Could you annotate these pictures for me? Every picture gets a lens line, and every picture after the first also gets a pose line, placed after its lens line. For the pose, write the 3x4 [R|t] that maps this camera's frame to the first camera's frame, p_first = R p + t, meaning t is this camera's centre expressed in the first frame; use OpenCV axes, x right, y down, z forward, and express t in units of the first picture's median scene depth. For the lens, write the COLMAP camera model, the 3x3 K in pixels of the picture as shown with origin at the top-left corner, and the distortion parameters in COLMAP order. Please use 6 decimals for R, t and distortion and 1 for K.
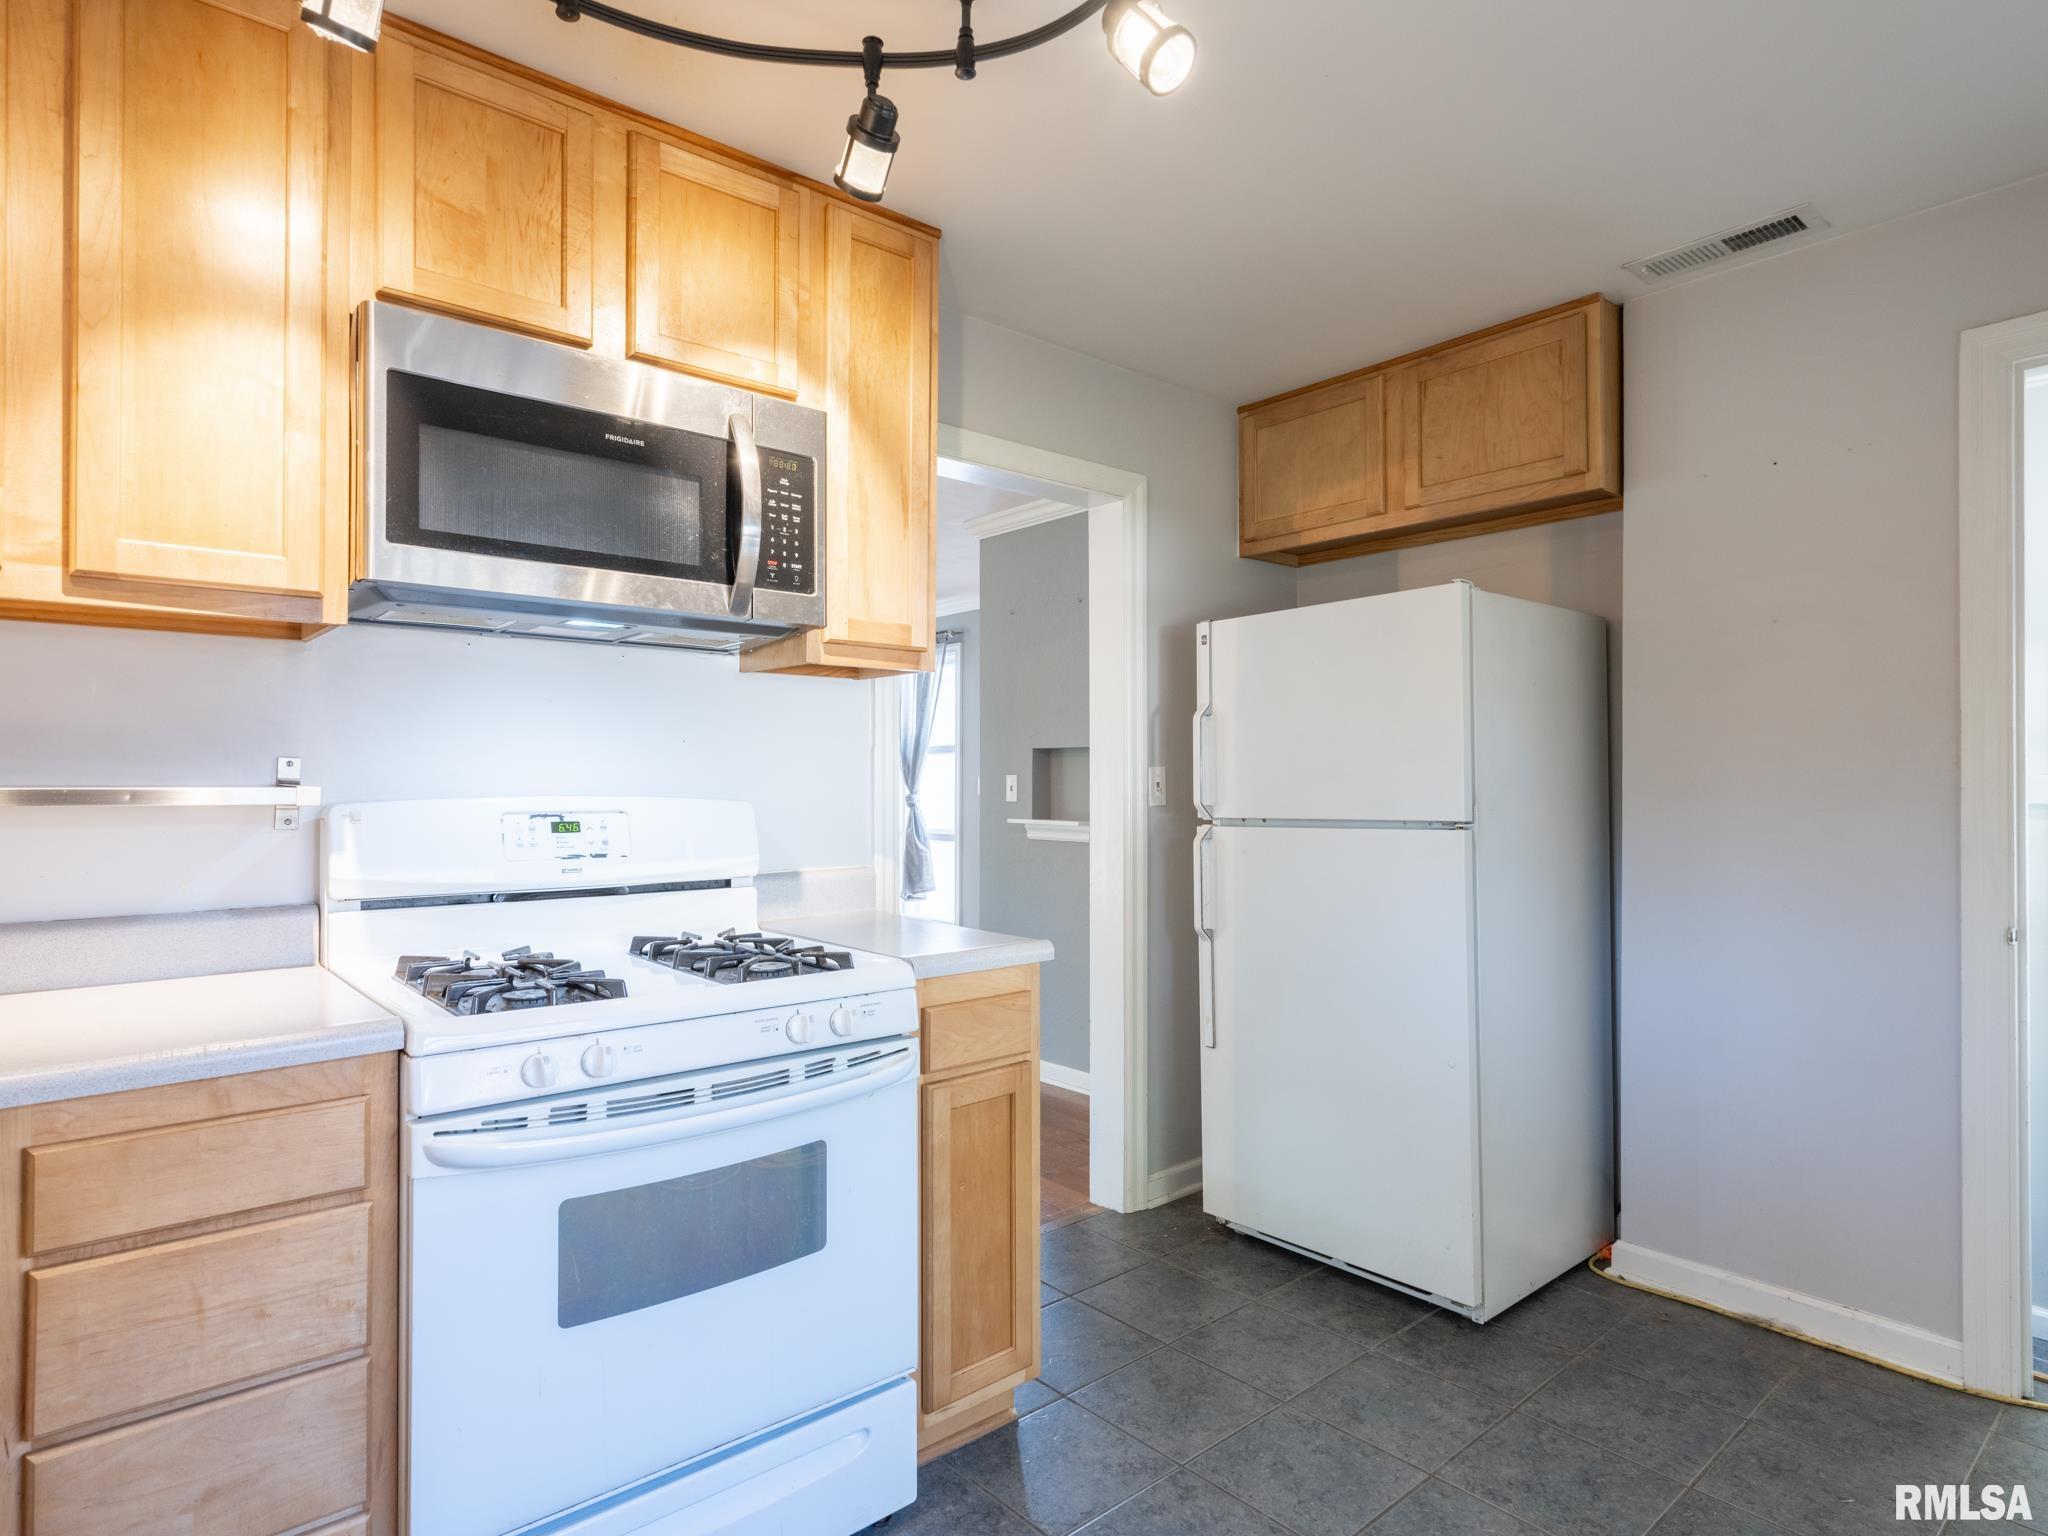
lens RADIAL K [[1106.1, 0, 1020.4], [0, 1106.1, 775.9], [0, 0, 1]] dist [0.012350, -0.008926]
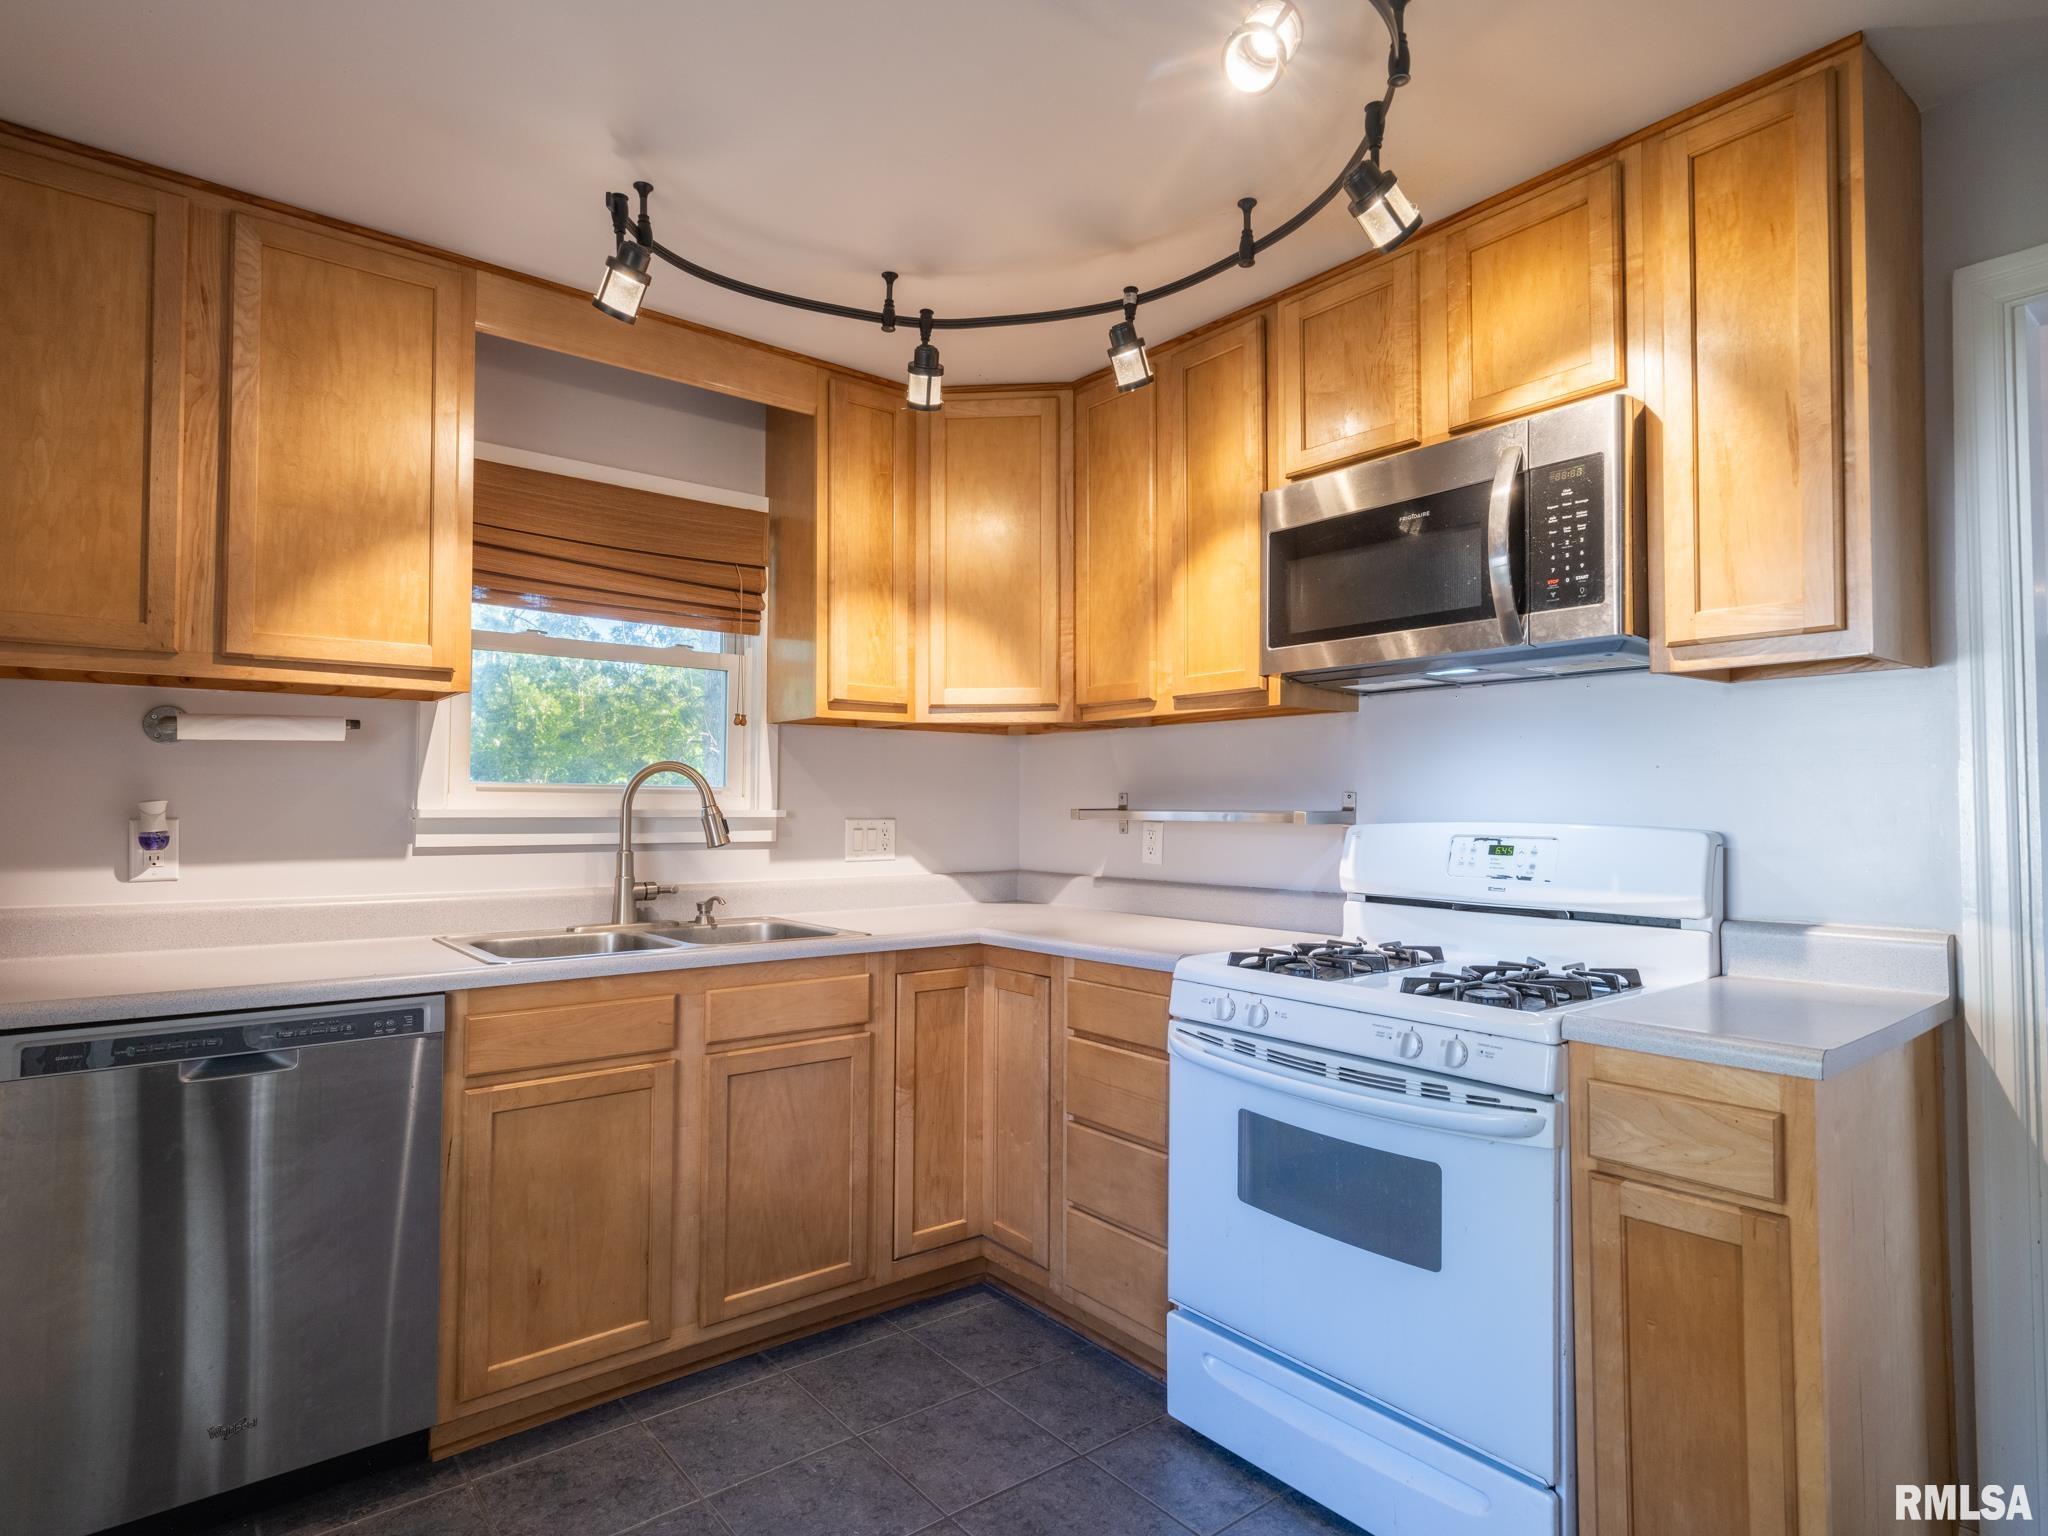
lens RADIAL K [[1088.4, 0, 1015.1], [0, 1088.4, 775.2], [0, 0, 1]] dist [0.010335, -0.008223]
pose [[-0.026638, -0.029645, -0.999205, 0.871453], [0.000626, 0.999559, -0.029672, 0.003536], [0.999645, -0.001416, -0.026607, 0.668949]]
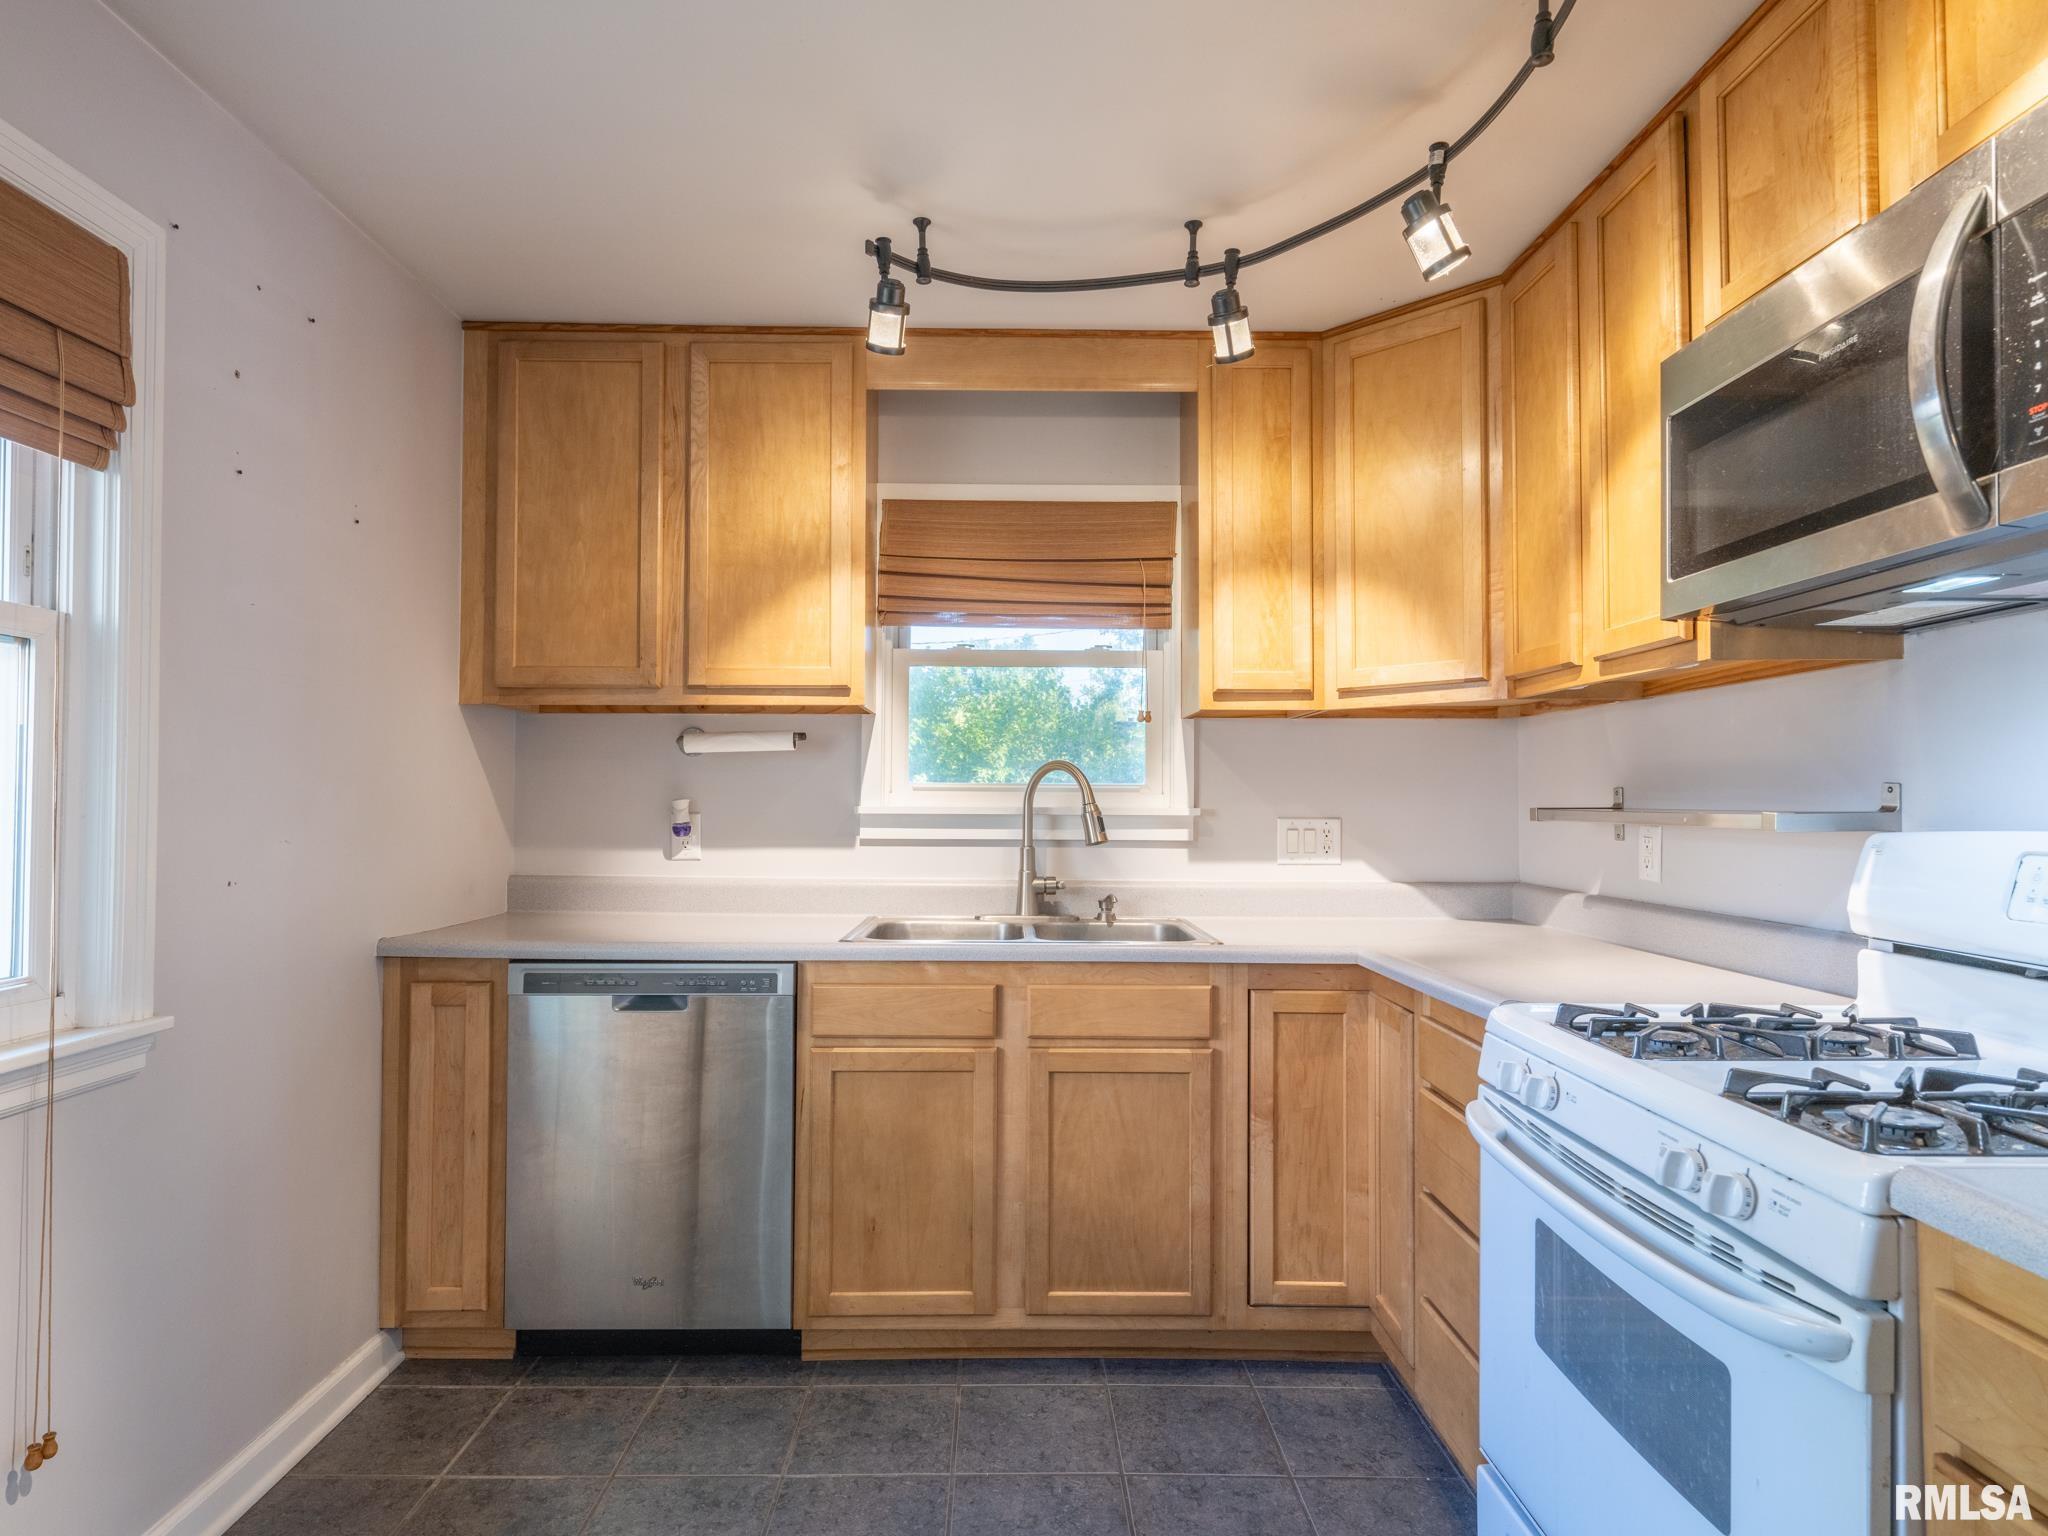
lens RADIAL K [[1106.1, 0, 1020.4], [0, 1106.1, 775.9], [0, 0, 1]] dist [0.012350, -0.008926]
pose [[-0.632502, -0.021674, -0.774255, 0.613108], [-0.001101, 0.999633, -0.027083, 0.004183], [0.774558, -0.016277, -0.632294, 1.141415]]
